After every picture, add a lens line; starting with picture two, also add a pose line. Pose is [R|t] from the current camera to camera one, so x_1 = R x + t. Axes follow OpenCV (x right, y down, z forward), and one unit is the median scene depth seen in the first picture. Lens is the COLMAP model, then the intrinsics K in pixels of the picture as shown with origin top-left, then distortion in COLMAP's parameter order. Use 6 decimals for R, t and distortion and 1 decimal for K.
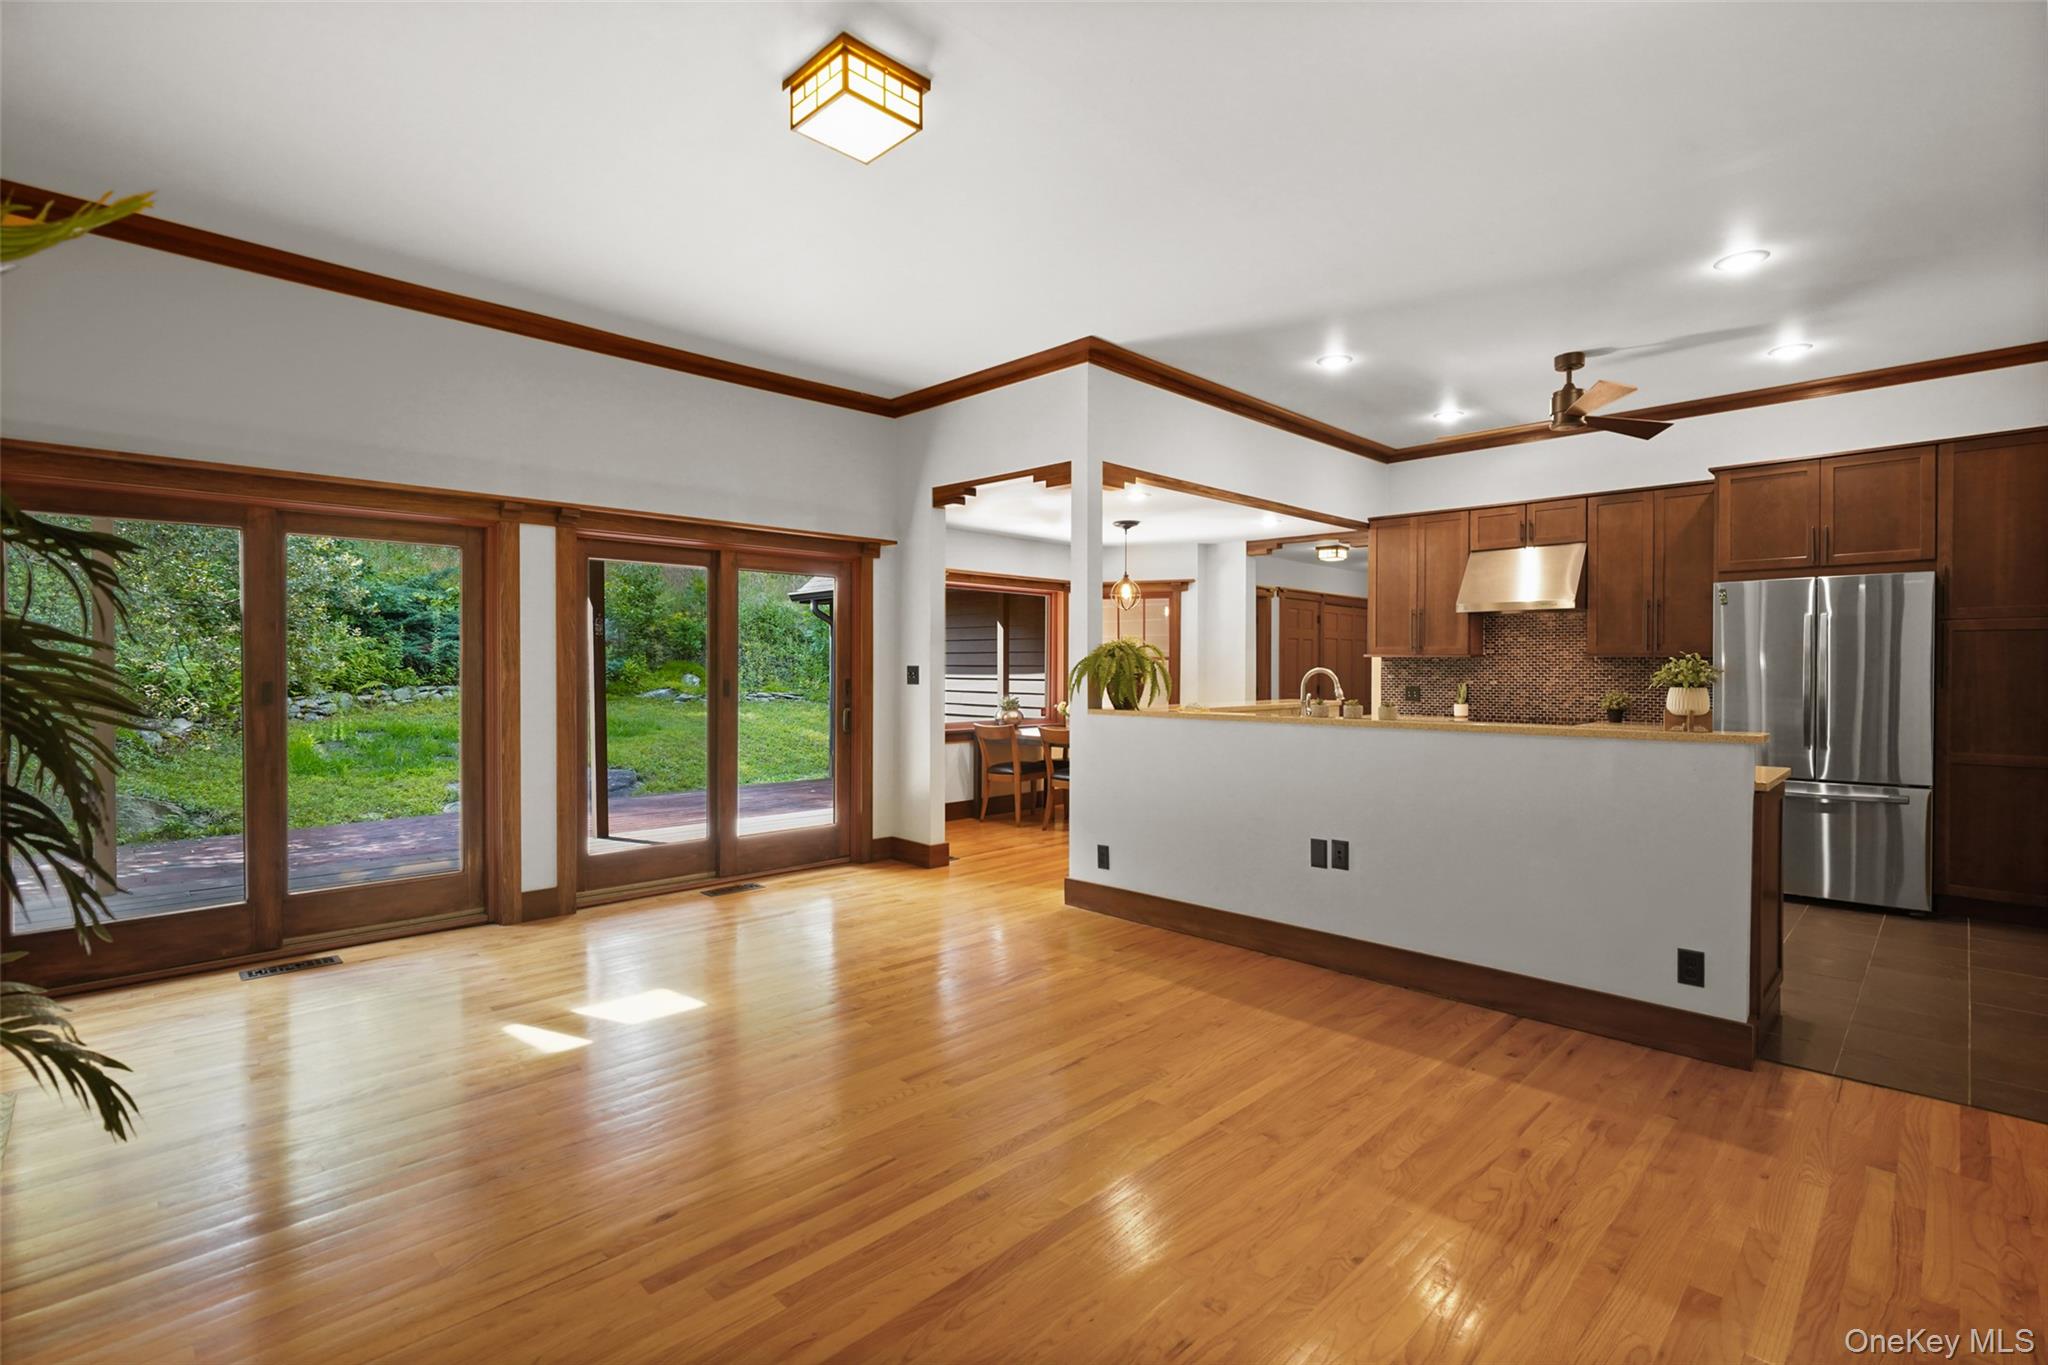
lens RADIAL K [[932.7, 0, 1002.4], [0, 932.7, 676.4], [0, 0, 1]] dist [-0.008926, 0.003530]
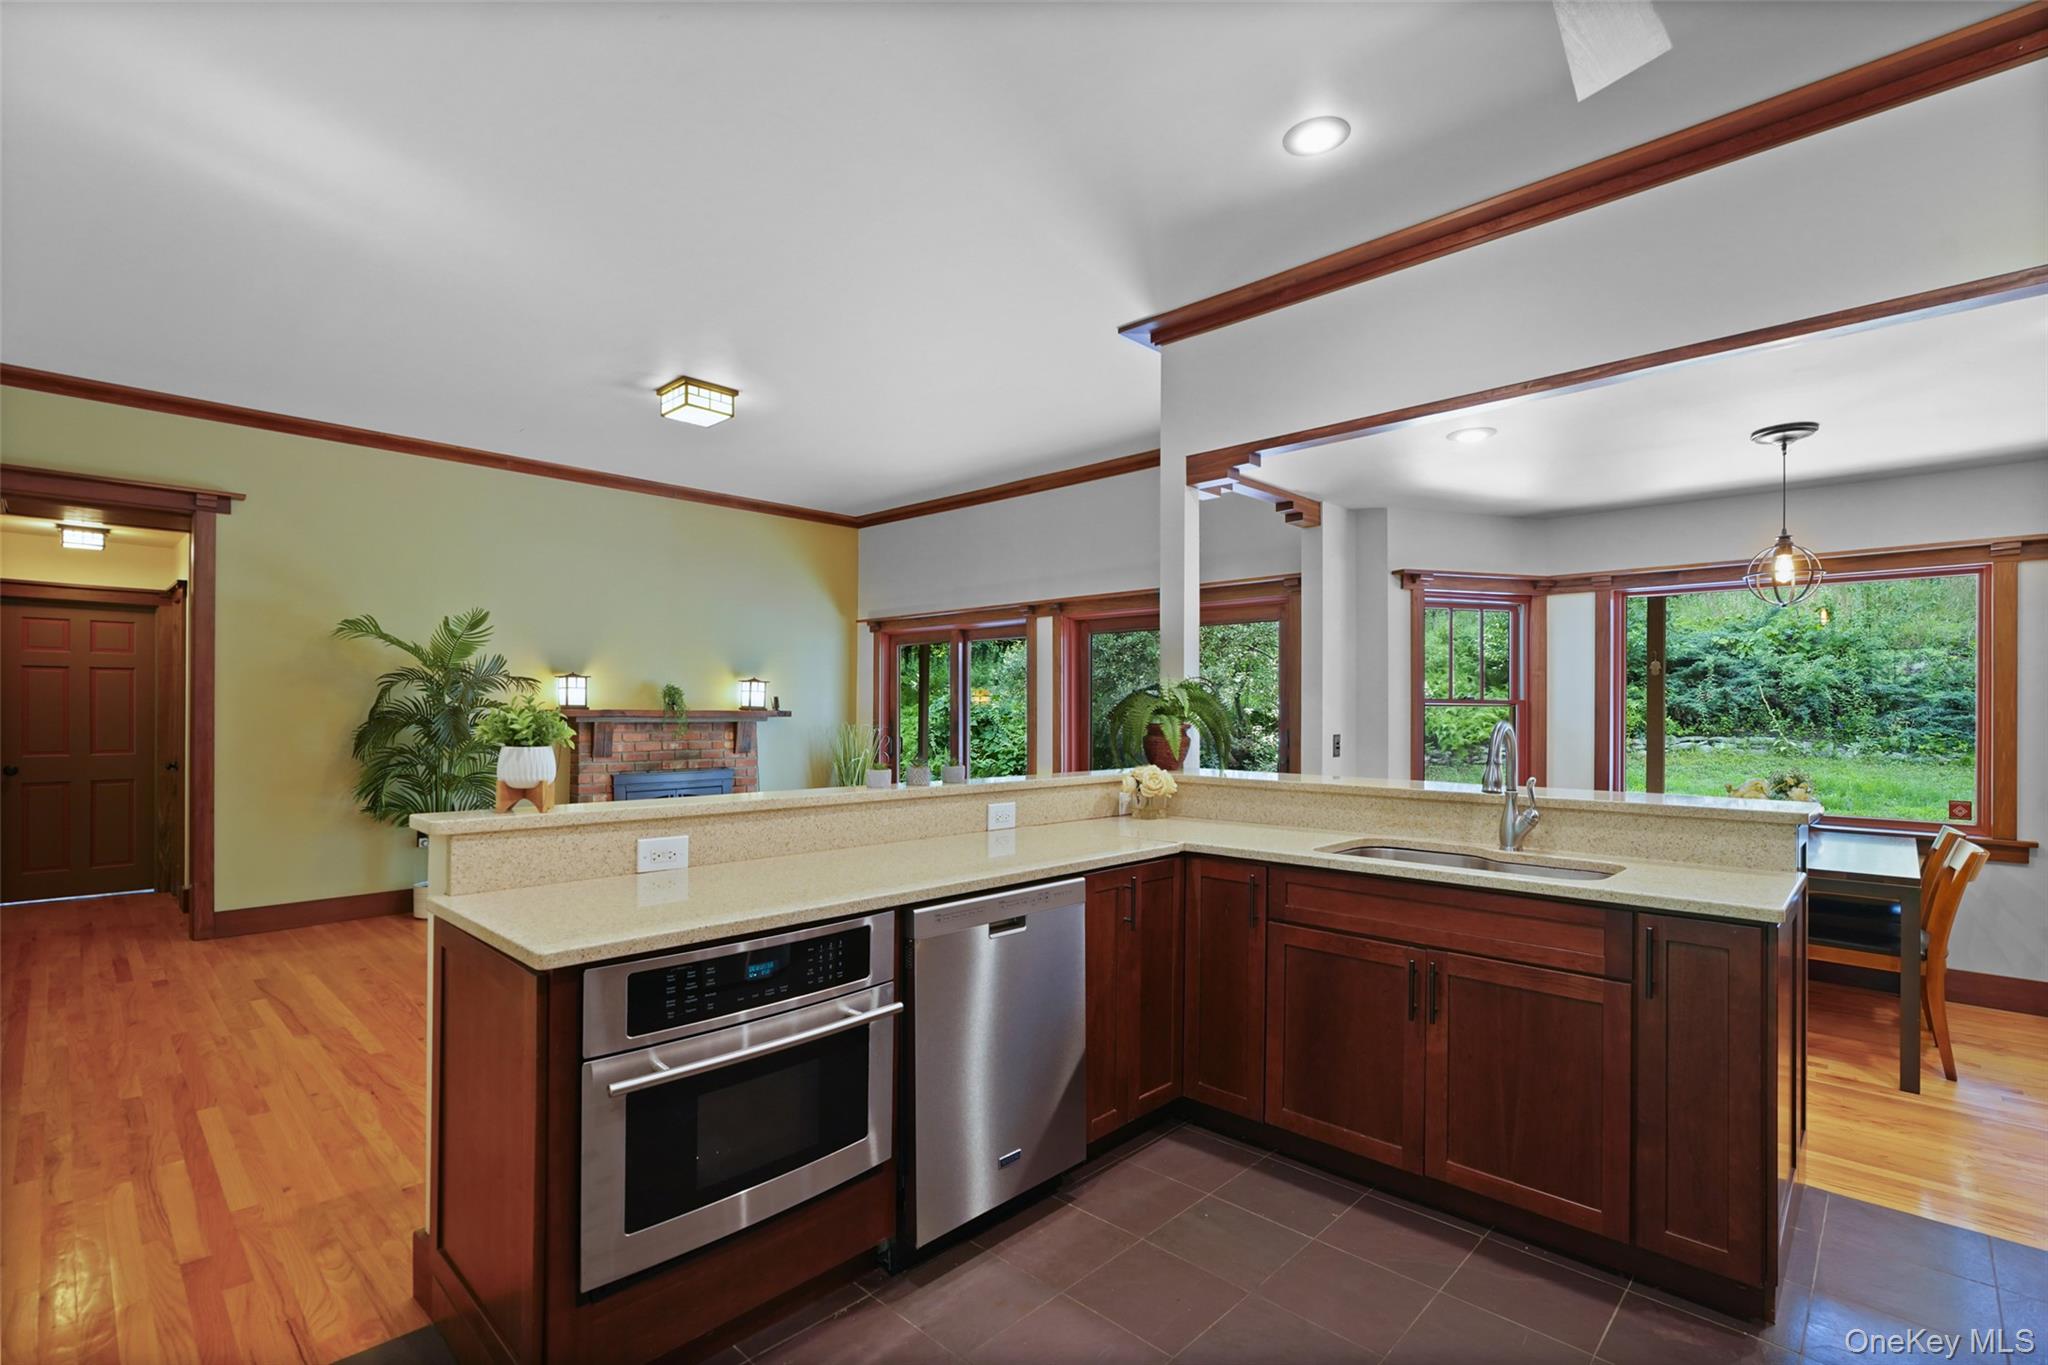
lens RADIAL K [[932.7, 0, 1018.1], [0, 932.7, 708.0], [0, 0, 1]] dist [-0.008926, 0.003530]
pose [[0.035201, -0.003309, -0.999375, 0.660207], [-0.016209, 0.999861, -0.003882, -0.008213], [0.999249, 0.016335, 0.035142, 0.617035]]
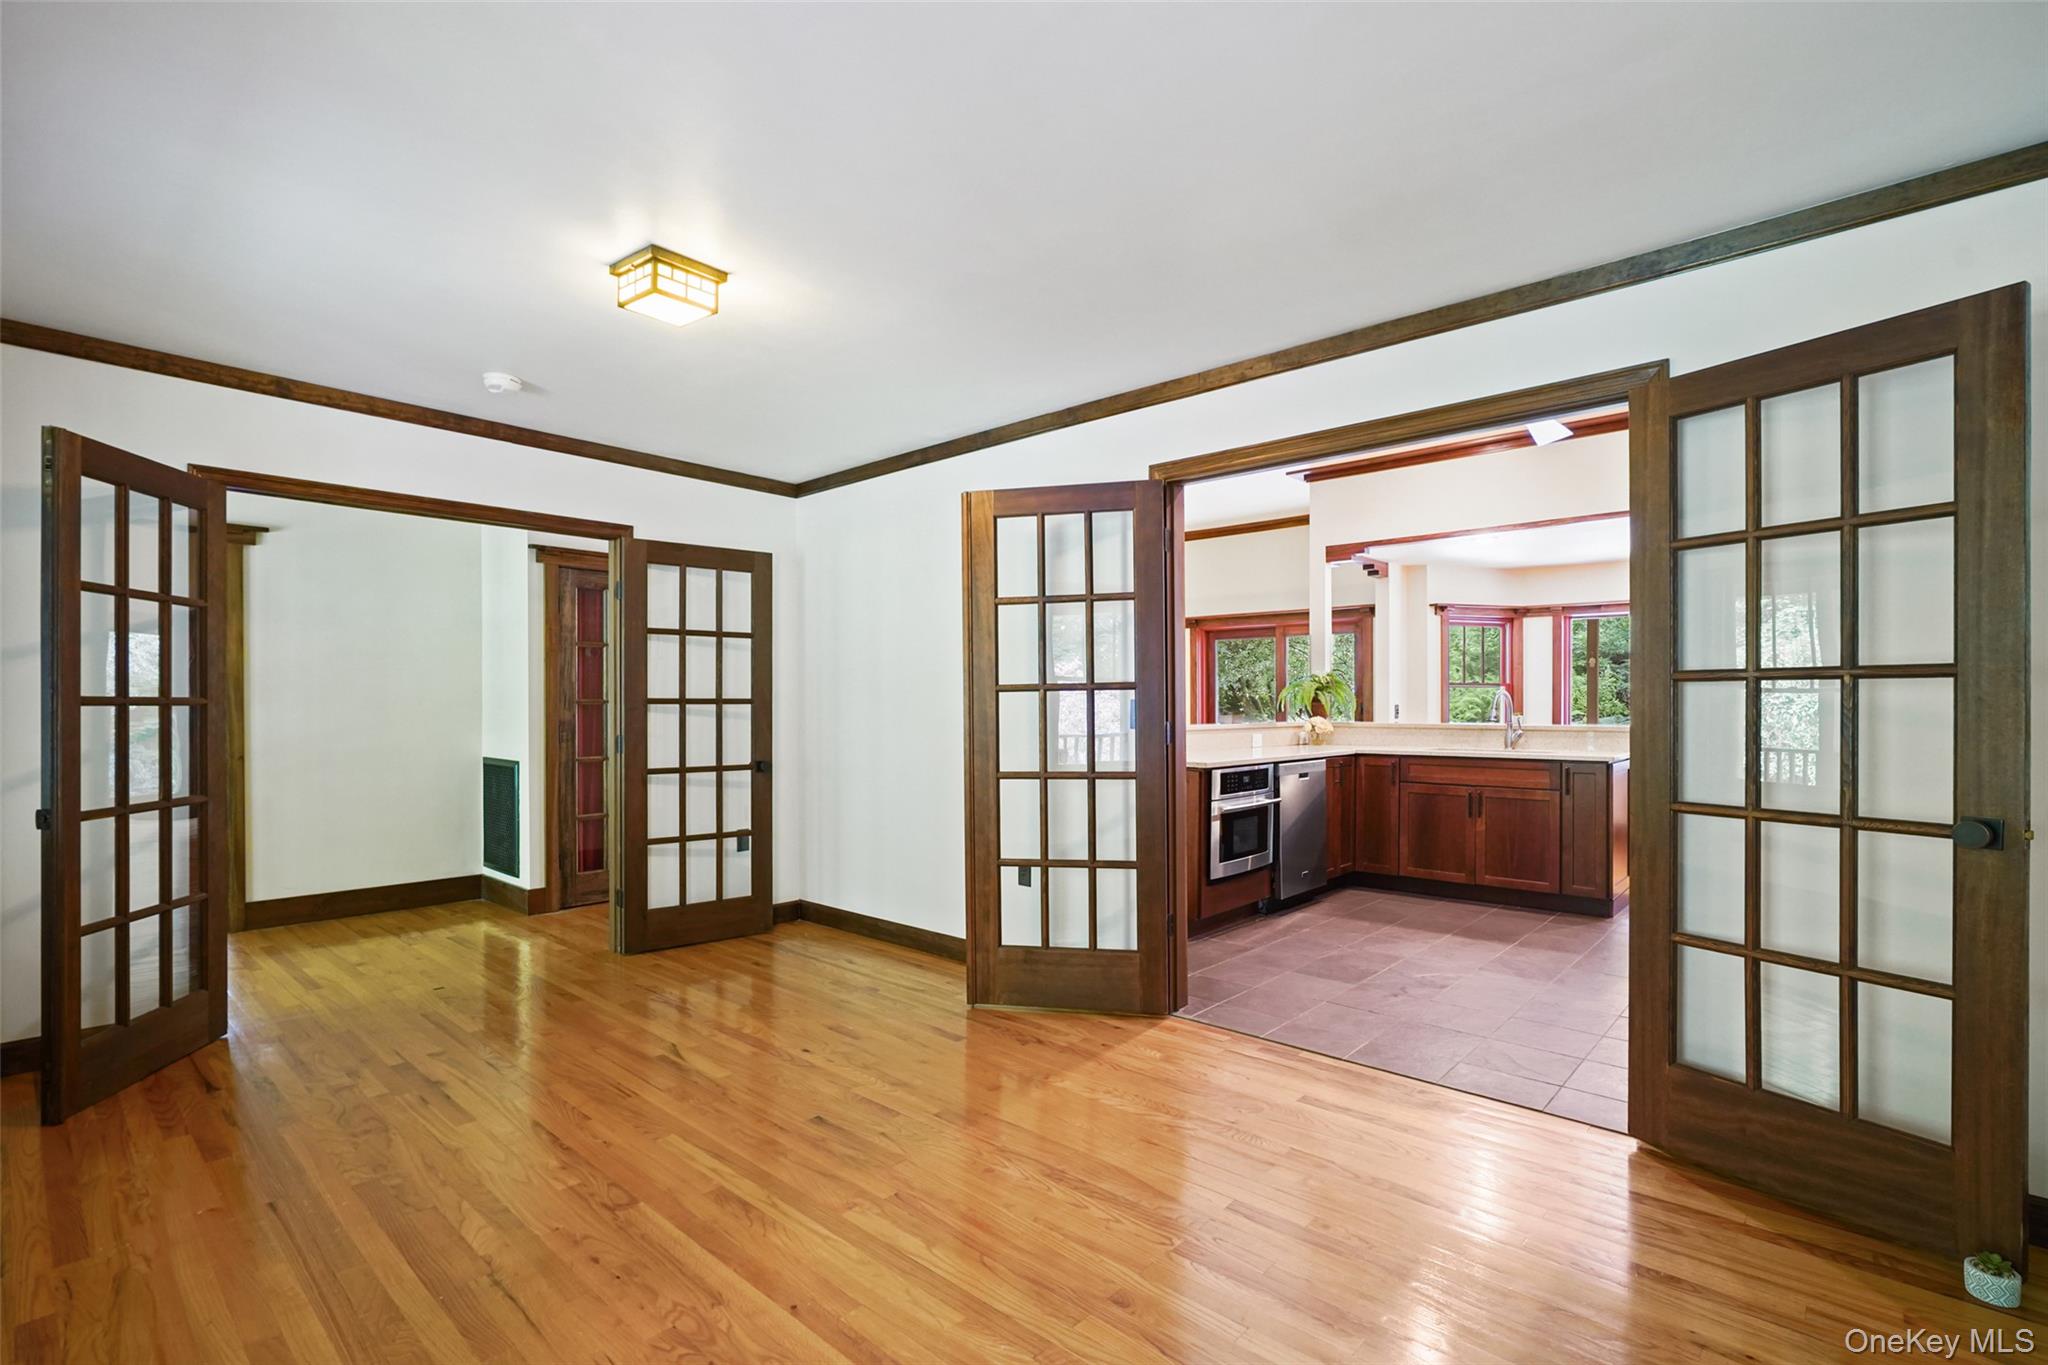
lens RADIAL K [[932.7, 0, 1027.9], [0, 932.7, 702.7], [0, 0, 1]] dist [-0.008926, 0.003530]
pose [[0.067944, -0.000130, -0.997689, 1.098860], [-0.011776, 0.999930, -0.000933, 0.010229], [0.997620, 0.011812, 0.067937, 0.338711]]
